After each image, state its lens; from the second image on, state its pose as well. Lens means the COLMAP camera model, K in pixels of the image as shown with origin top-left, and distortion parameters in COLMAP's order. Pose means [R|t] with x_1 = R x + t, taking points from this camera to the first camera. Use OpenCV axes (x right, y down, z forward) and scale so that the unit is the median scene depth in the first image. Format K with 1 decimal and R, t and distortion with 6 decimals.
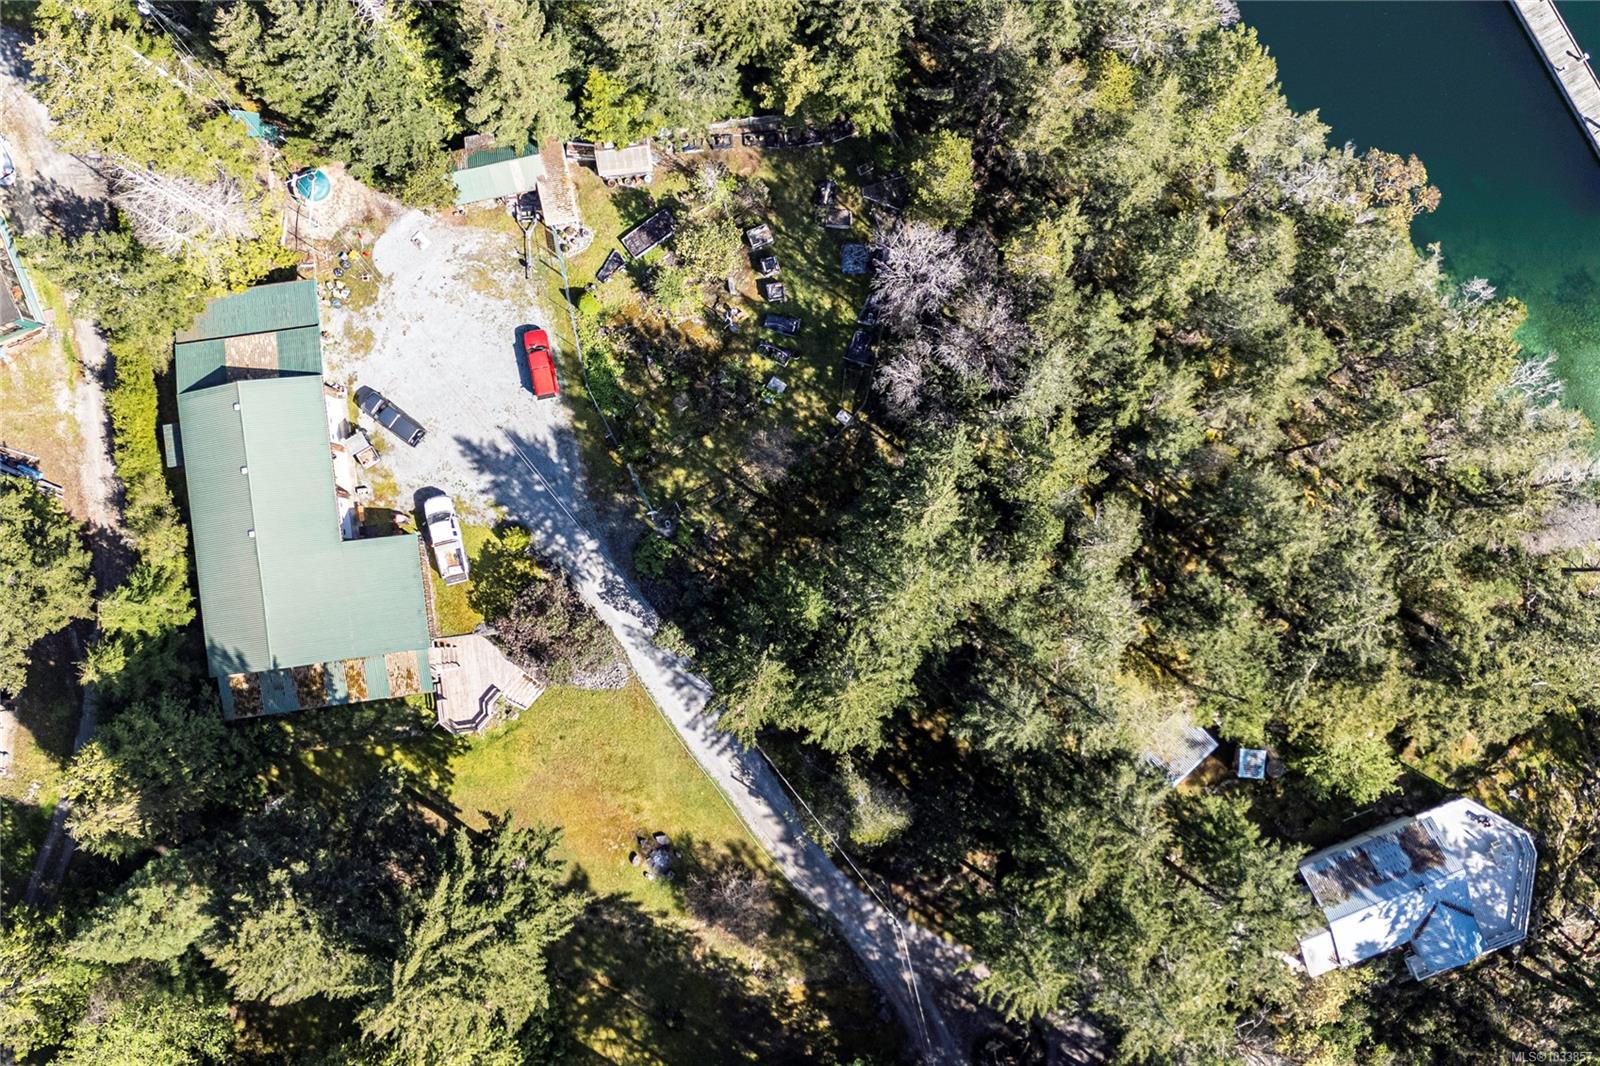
lens RADIAL K [[1449.2, 0, 809.7], [0, 1449.2, 523.3], [0, 0, 1]] dist [0.104482, -0.130857]
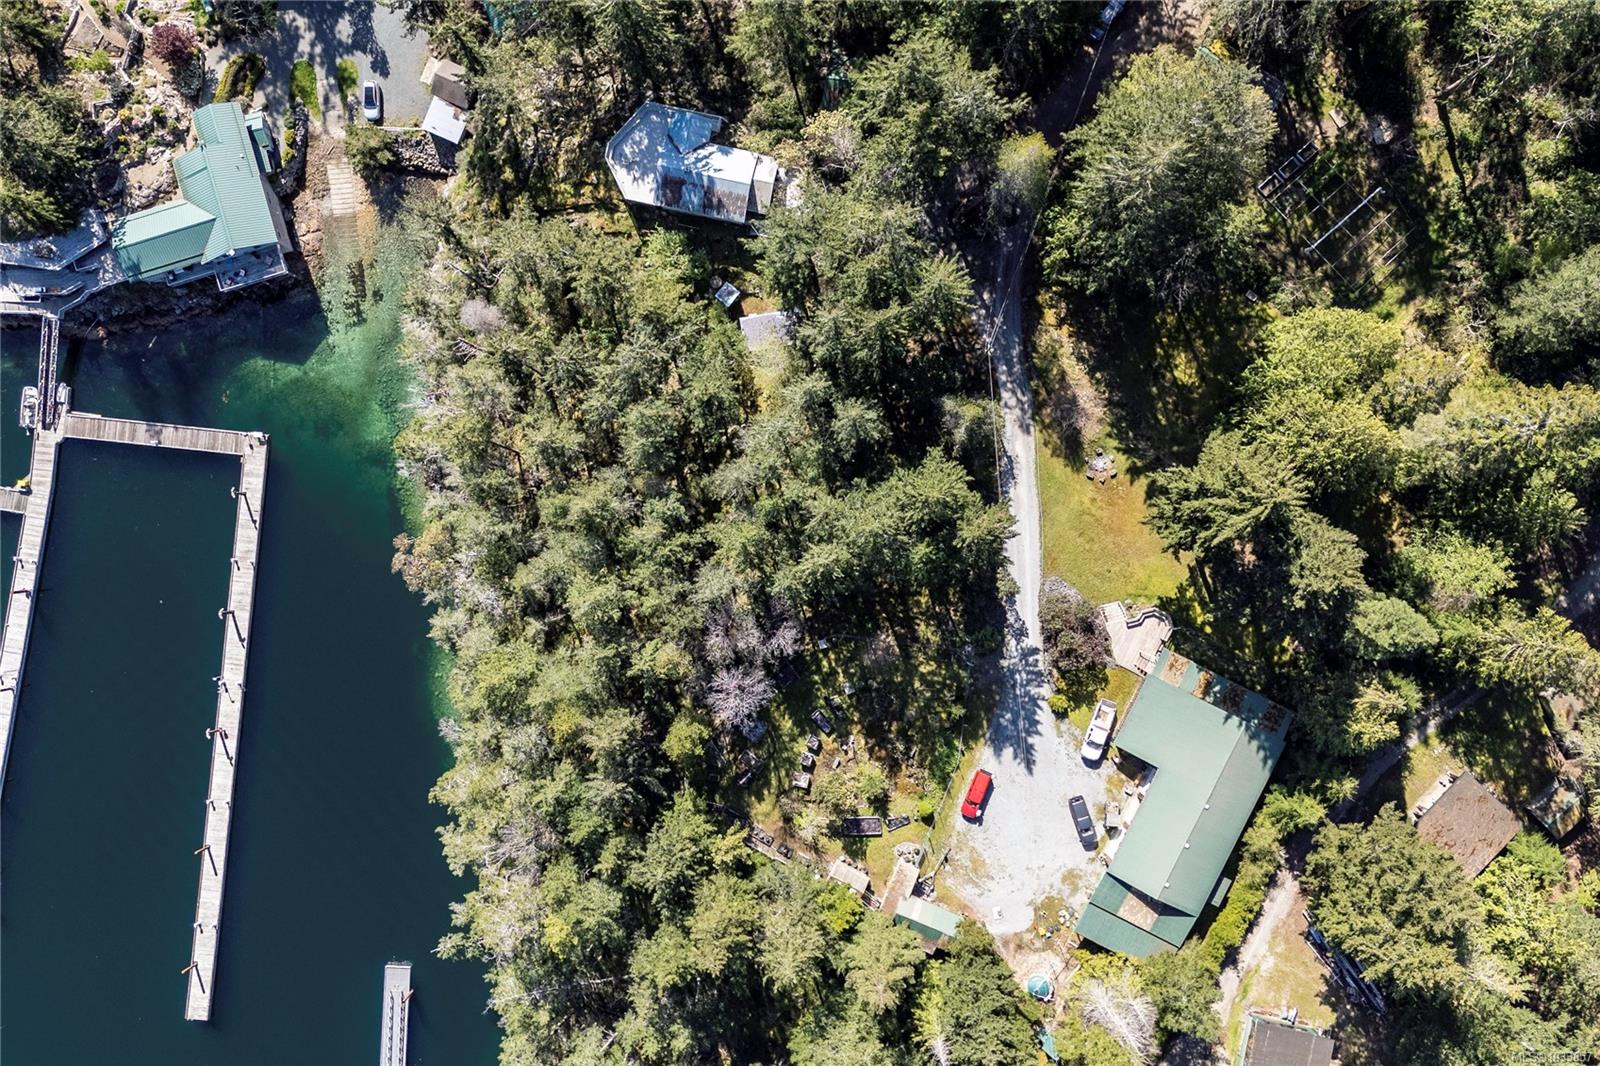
lens RADIAL K [[1449.2, 0, 777.5], [0, 1449.2, 525.9], [0, 0, 1]] dist [0.104482, -0.130857]
pose [[-0.825857, -0.562300, 0.042181, 0.065981], [0.563523, -0.825683, 0.026265, -0.039121], [0.020059, 0.045461, 0.998765, -0.460087]]
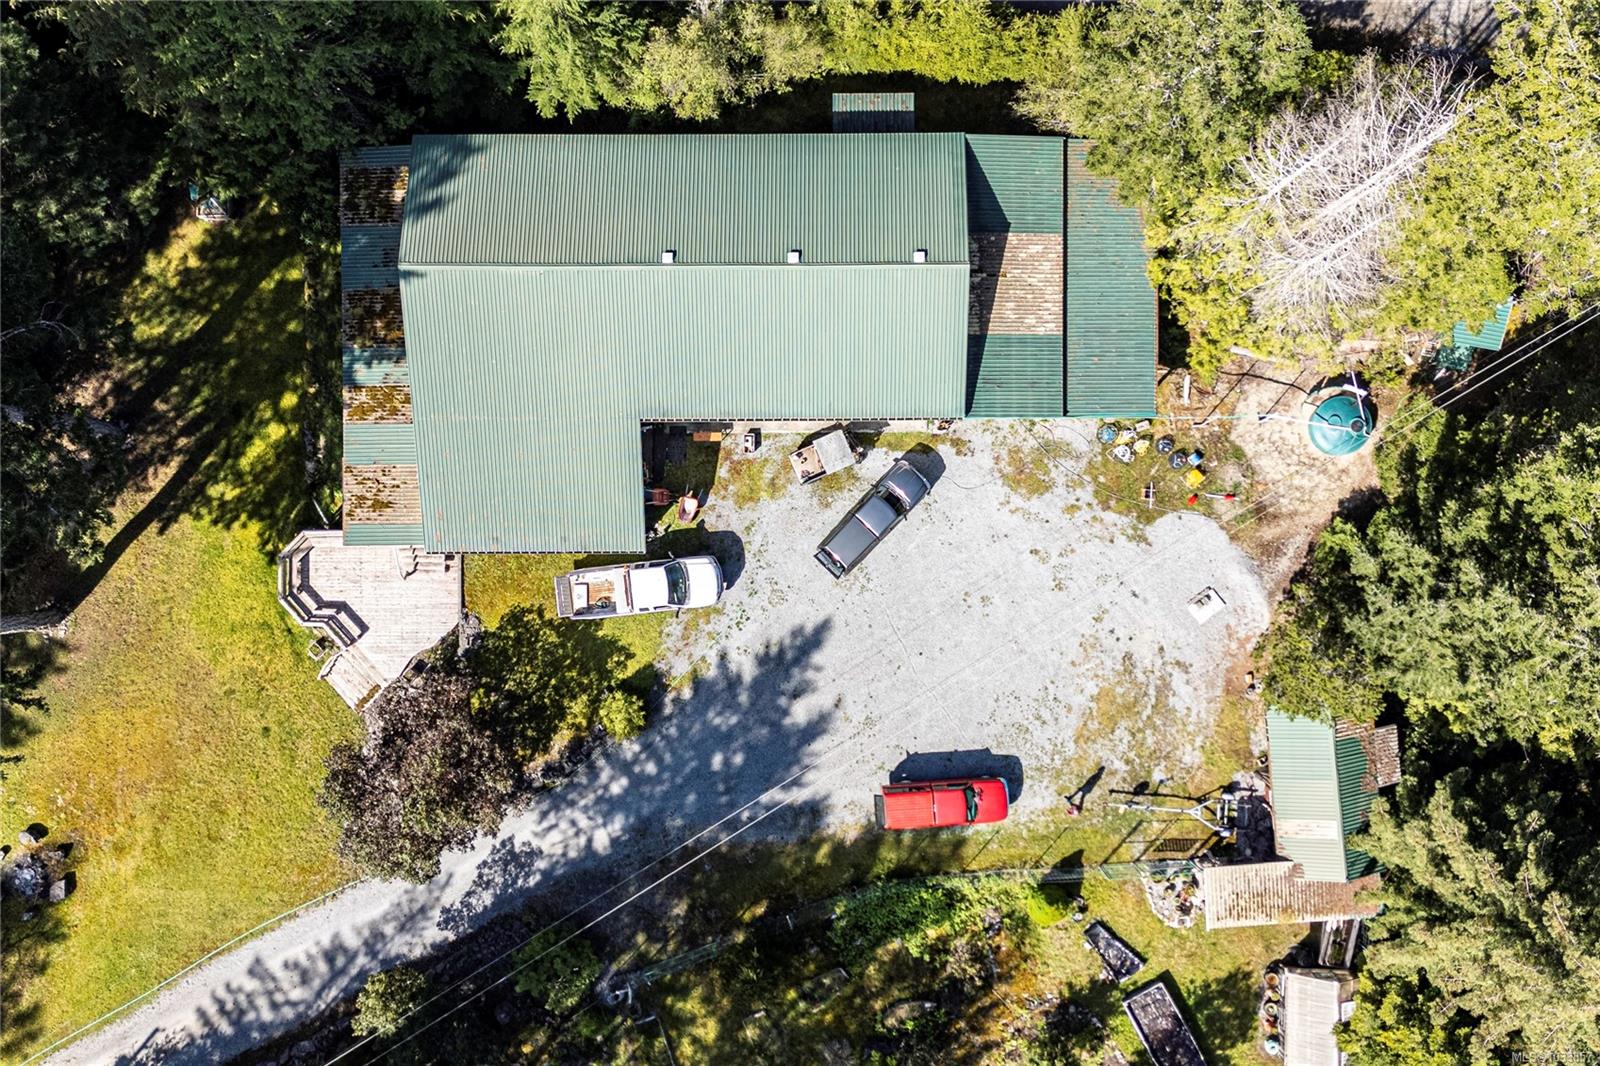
lens RADIAL K [[1449.2, 0, 806.6], [0, 1449.2, 557.9], [0, 0, 1]] dist [0.104482, -0.130857]
pose [[-0.127716, 0.991482, 0.025523, -0.282272], [-0.990283, -0.128905, 0.052187, -0.076541], [0.055033, -0.018610, 0.998311, 0.472286]]
